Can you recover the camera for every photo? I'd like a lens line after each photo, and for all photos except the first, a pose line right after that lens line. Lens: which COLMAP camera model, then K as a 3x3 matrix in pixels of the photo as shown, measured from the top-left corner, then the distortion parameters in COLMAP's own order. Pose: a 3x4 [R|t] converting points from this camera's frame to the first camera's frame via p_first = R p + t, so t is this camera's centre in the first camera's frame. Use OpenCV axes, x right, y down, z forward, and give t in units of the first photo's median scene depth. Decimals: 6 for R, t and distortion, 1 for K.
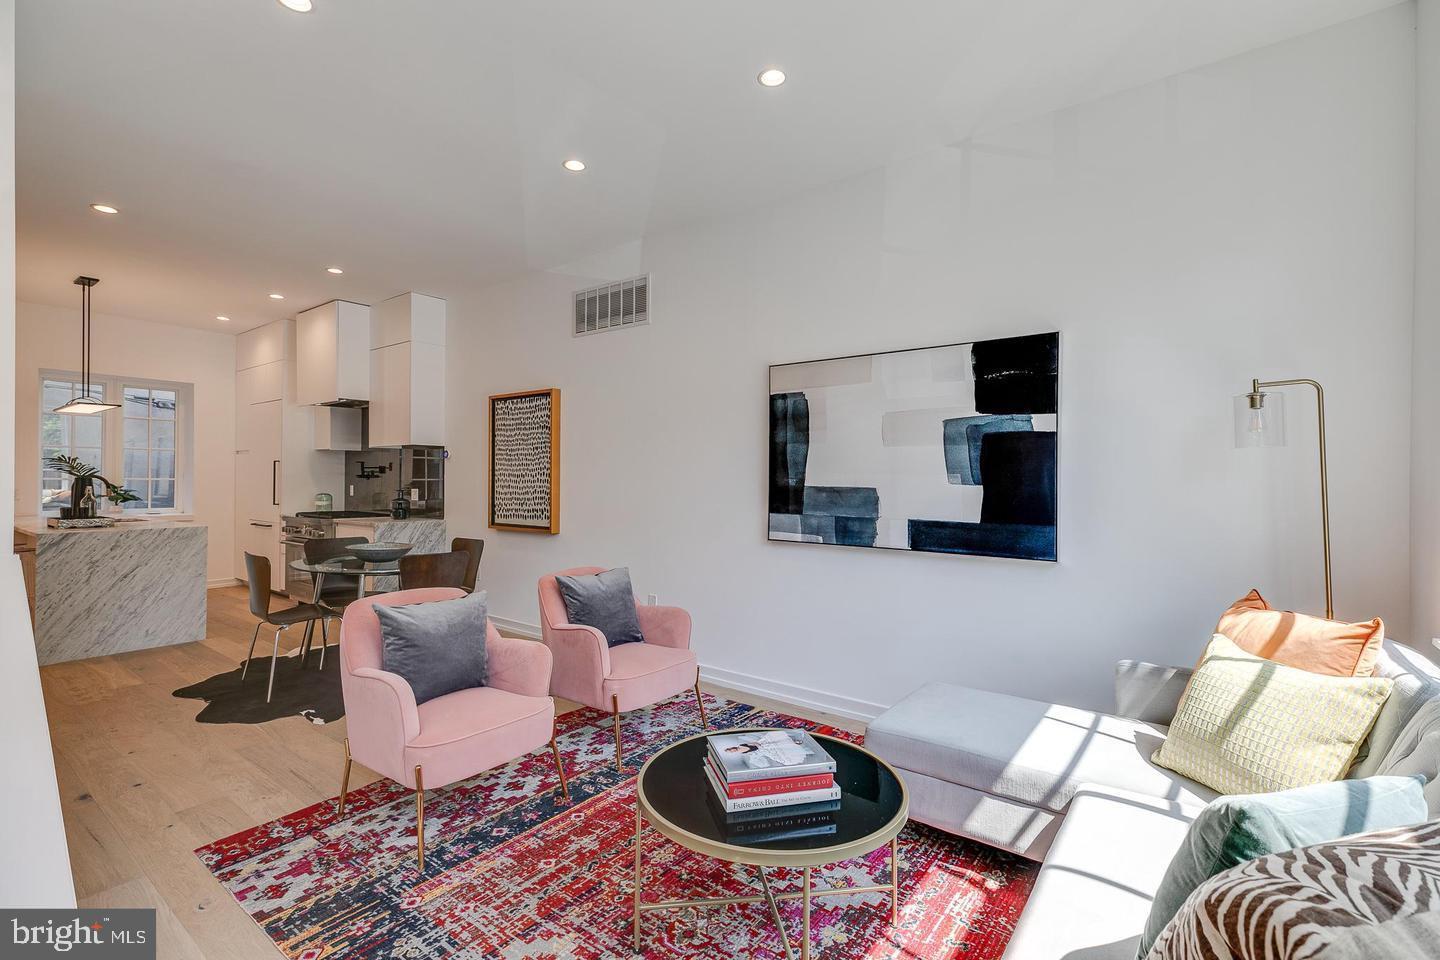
lens RADIAL K [[656.1, 0, 720.9], [0, 656.1, 478.4], [0, 0, 1]] dist [0.016772, 0.000313]
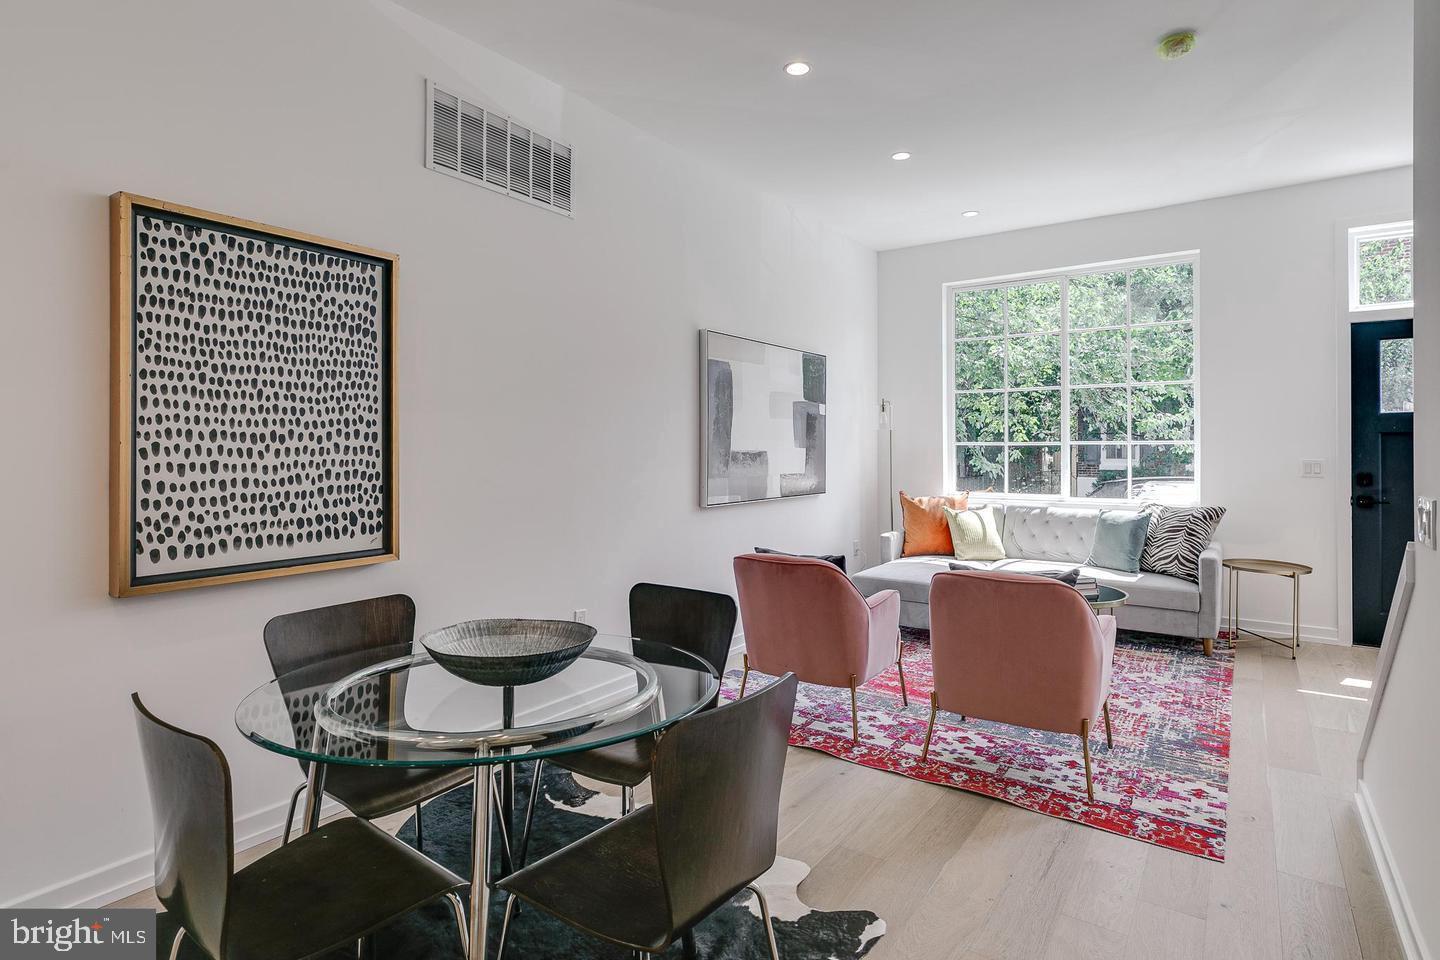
lens RADIAL K [[758.5, 0, 712.3], [0, 758.5, 446.6], [0, 0, 1]] dist [-0.002759, -0.000346]
pose [[-0.048996, -0.004562, 0.998789, -1.286408], [0.001831, 0.999987, 0.004657, -0.000450], [-0.998797, 0.002057, -0.048987, 1.262652]]
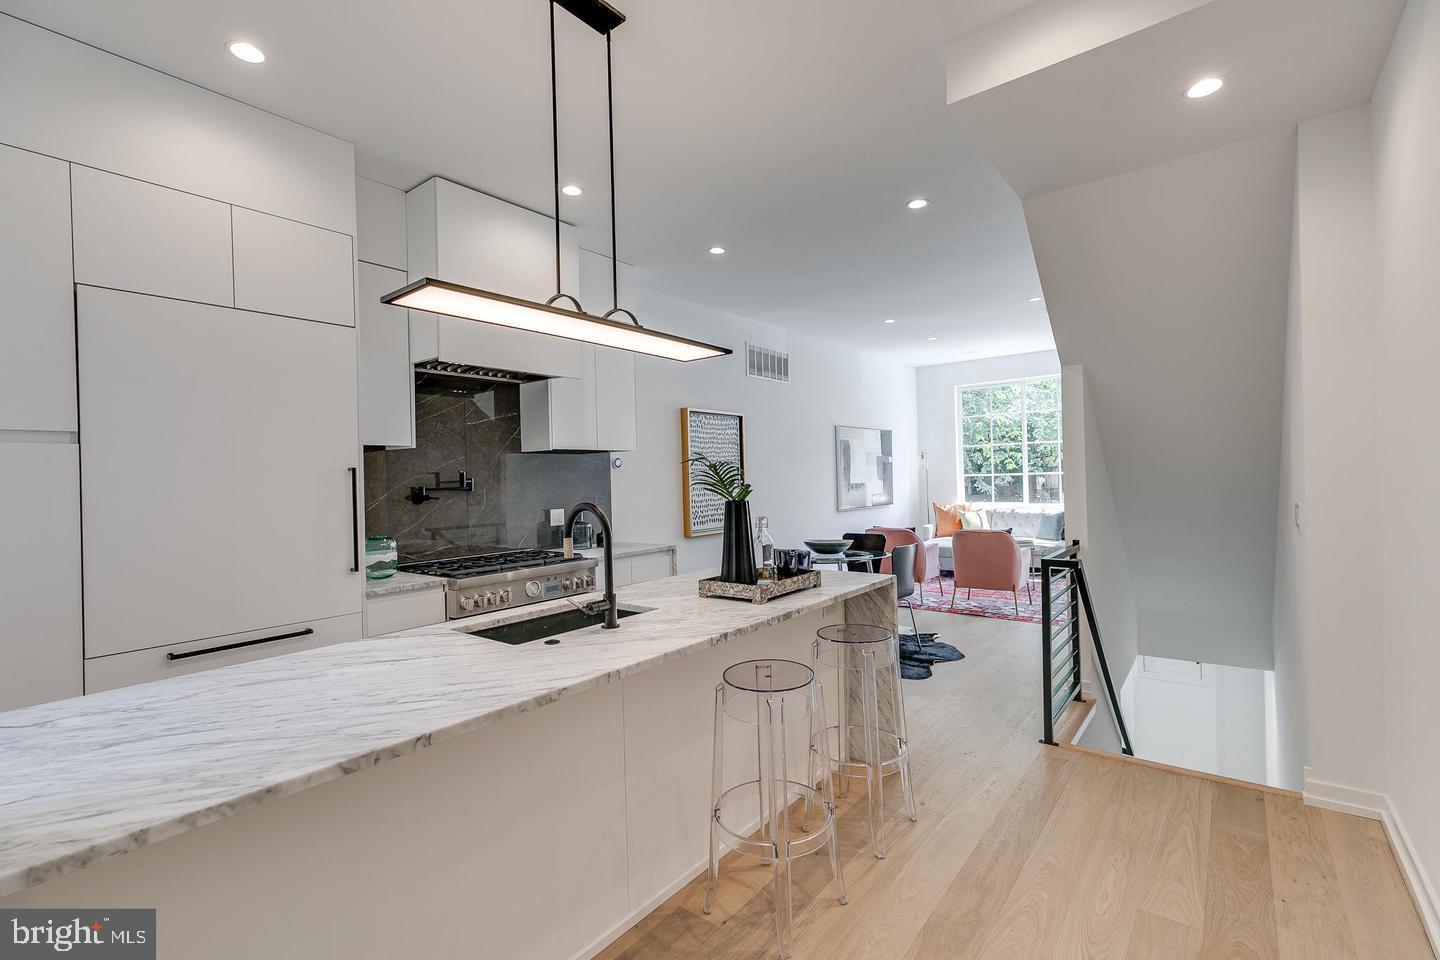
lens RADIAL K [[656.1, 0, 723.0], [0, 656.1, 471.7], [0, 0, 1]] dist [0.016772, 0.000313]
pose [[0.001444, 0.001390, 0.999998, -2.383497], [0.025529, 0.999673, -0.001427, -0.038801], [-0.999673, 0.025531, 0.001408, 1.642838]]
